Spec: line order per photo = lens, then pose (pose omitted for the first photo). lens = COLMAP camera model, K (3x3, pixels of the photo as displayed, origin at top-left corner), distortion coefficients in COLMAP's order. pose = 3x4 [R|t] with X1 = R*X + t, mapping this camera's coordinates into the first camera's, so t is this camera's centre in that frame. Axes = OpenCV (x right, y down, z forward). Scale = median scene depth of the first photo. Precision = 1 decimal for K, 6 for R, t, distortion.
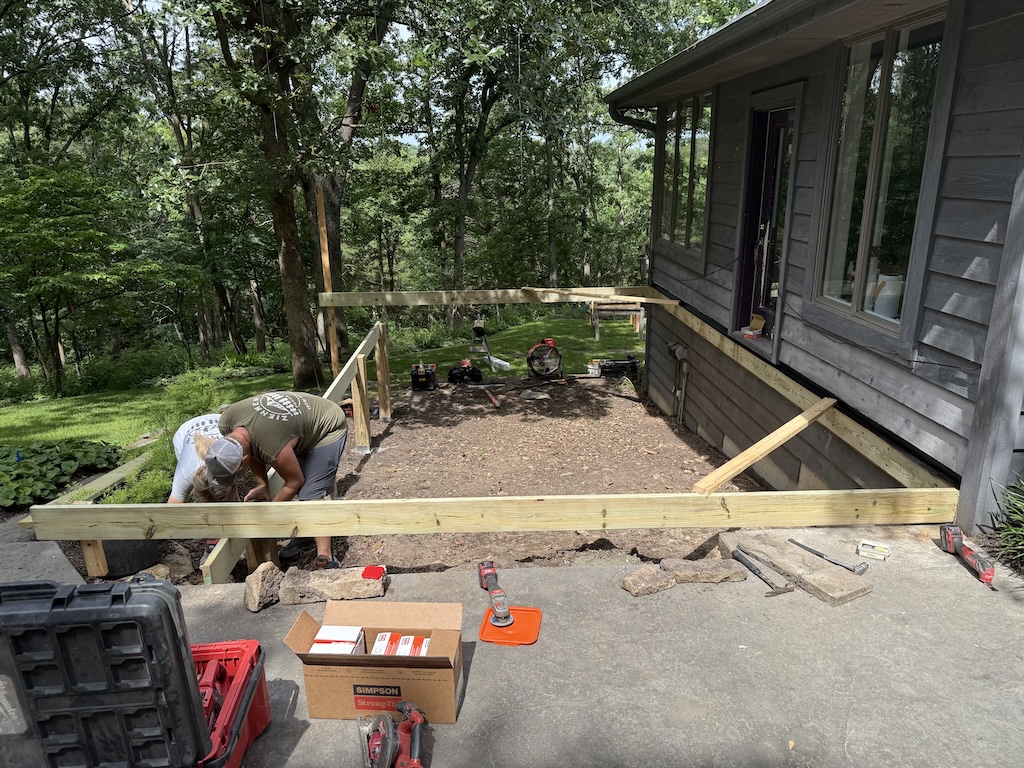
lens RADIAL K [[714.6, 0, 503.7], [0, 714.6, 390.5], [0, 0, 1]] dist [-0.007995, -0.004997]
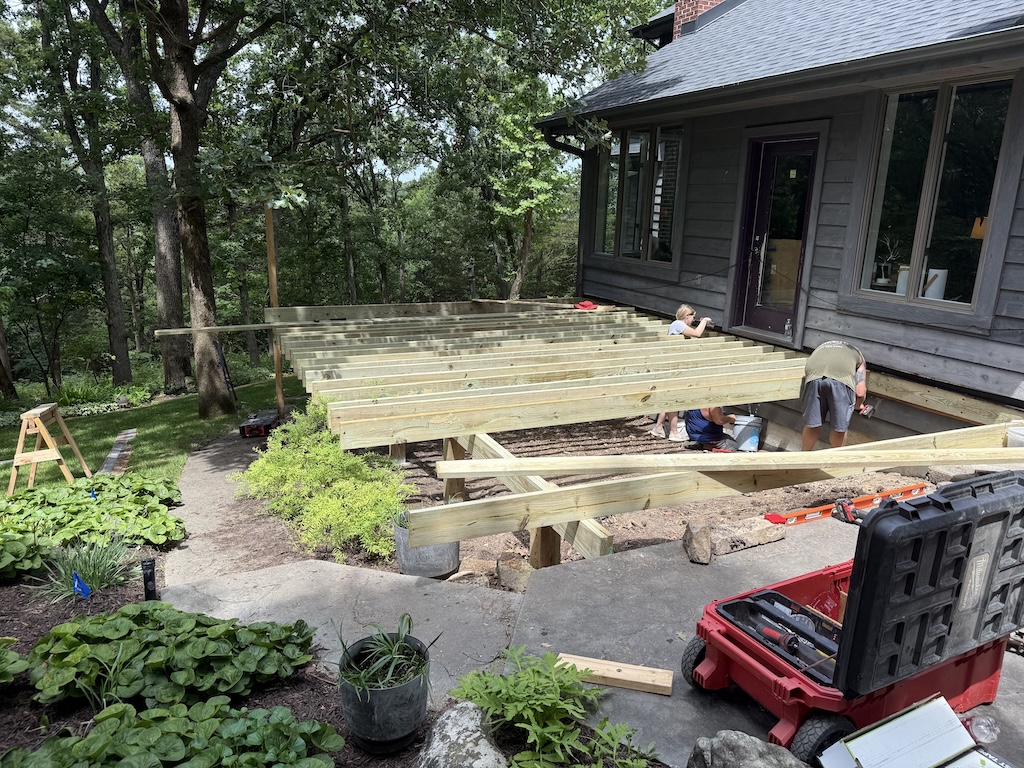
lens RADIAL K [[712.3, 0, 512.0], [0, 712.3, 384.0], [0, 0, 1]] dist [0.020146, -0.030224]
pose [[0.928951, -0.057625, 0.365689, -0.579643], [0.075277, 0.996577, -0.034184, 0.029139], [-0.362468, 0.059283, 0.930109, 0.063534]]
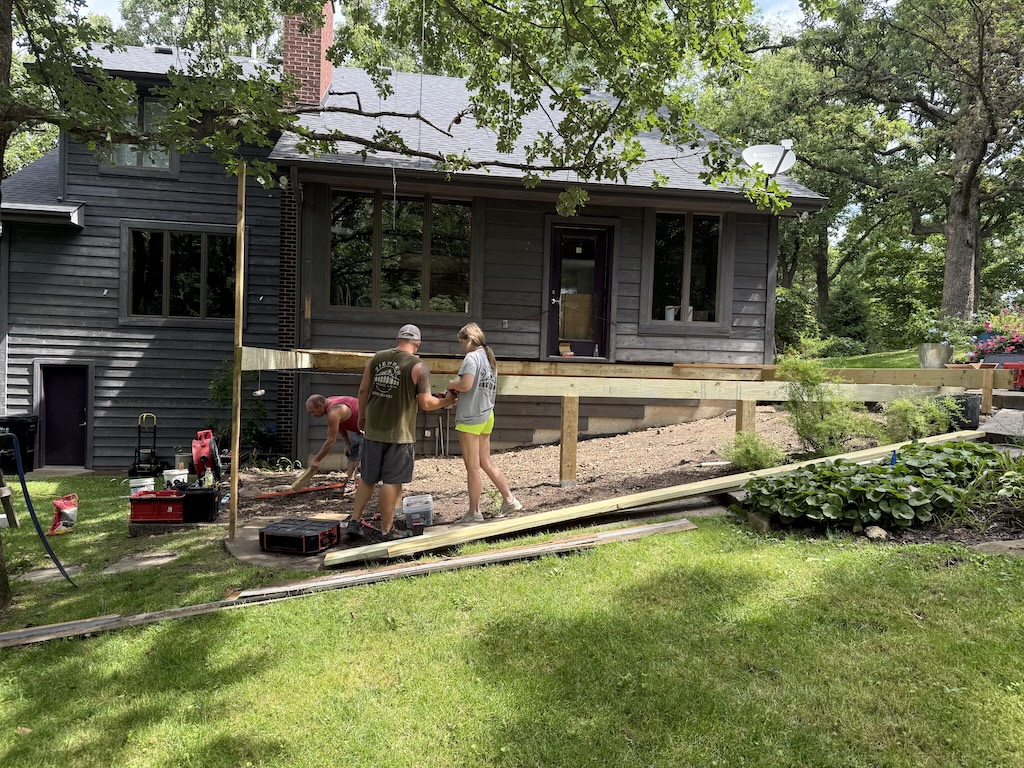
lens RADIAL K [[712.3, 0, 512.0], [0, 712.3, 384.0], [0, 0, 1]] dist [0.020146, -0.030224]
pose [[-0.127057, -0.011961, 0.991823, -1.583423], [0.263207, 0.963673, 0.045339, -0.152544], [-0.956336, 0.266815, -0.119294, 1.669700]]
